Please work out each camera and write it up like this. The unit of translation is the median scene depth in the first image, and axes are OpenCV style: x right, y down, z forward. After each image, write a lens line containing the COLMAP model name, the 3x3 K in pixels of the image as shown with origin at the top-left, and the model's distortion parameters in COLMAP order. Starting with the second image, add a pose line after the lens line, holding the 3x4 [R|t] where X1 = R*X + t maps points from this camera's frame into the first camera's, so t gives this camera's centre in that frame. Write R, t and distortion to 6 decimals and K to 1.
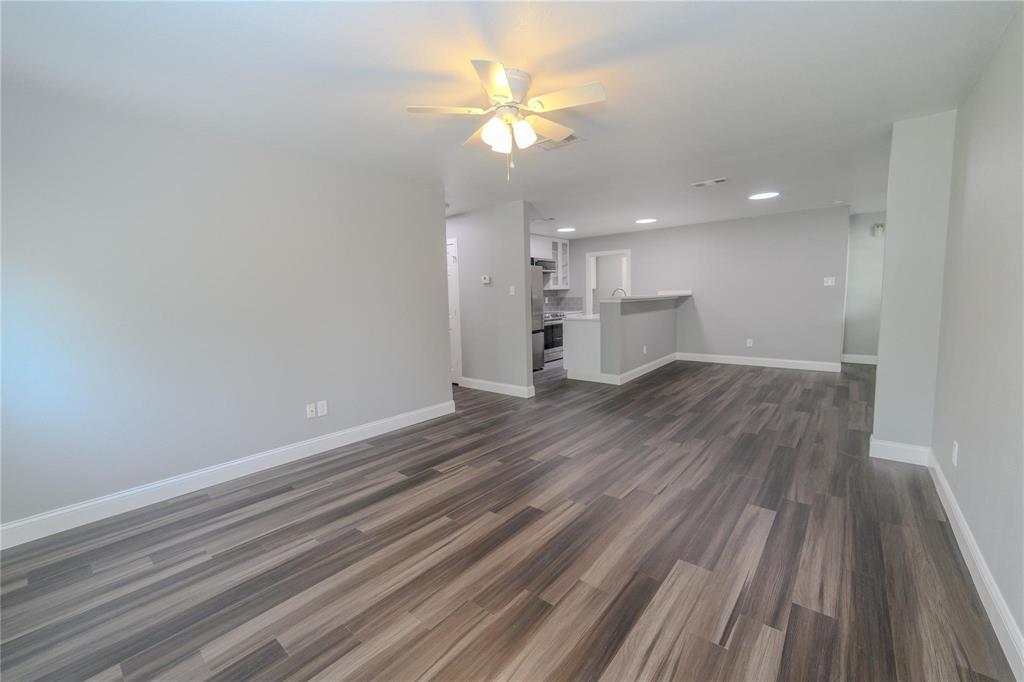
lens RADIAL K [[406.4, 0, 503.7], [0, 406.4, 341.6], [0, 0, 1]] dist [-0.011859, 0.003496]
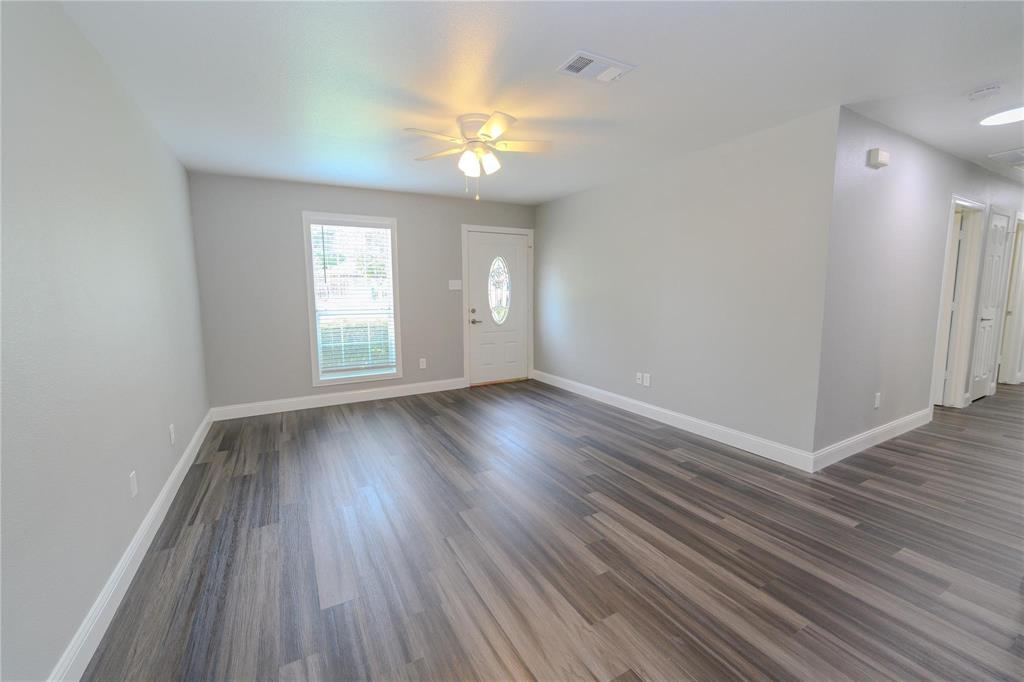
lens RADIAL K [[406.4, 0, 498.9], [0, 406.4, 335.7], [0, 0, 1]] dist [-0.011859, 0.003496]
pose [[-0.360463, 0.129046, -0.923804, 0.771772], [-0.082325, 0.982118, 0.169314, -0.124457], [0.929134, 0.137083, -0.343393, 0.981642]]
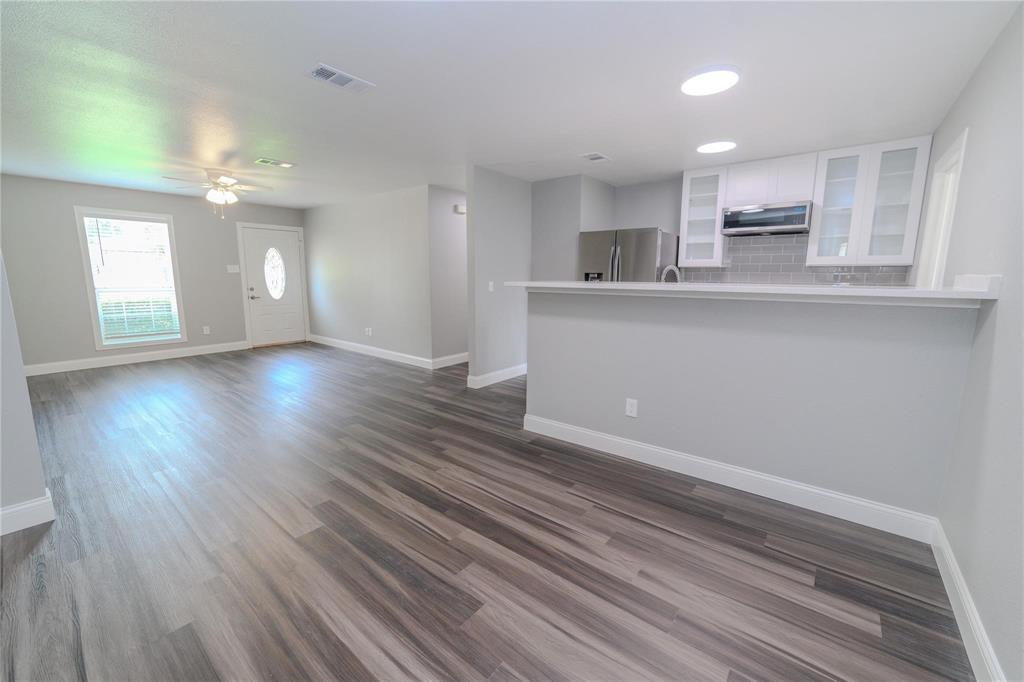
lens RADIAL K [[406.4, 0, 512.8], [0, 406.4, 338.1], [0, 0, 1]] dist [-0.011859, 0.003496]
pose [[0.027005, 0.181302, -0.983057, 1.421102], [-0.116424, 0.977293, 0.177041, -0.216457], [0.992832, 0.109670, 0.047500, 1.568020]]
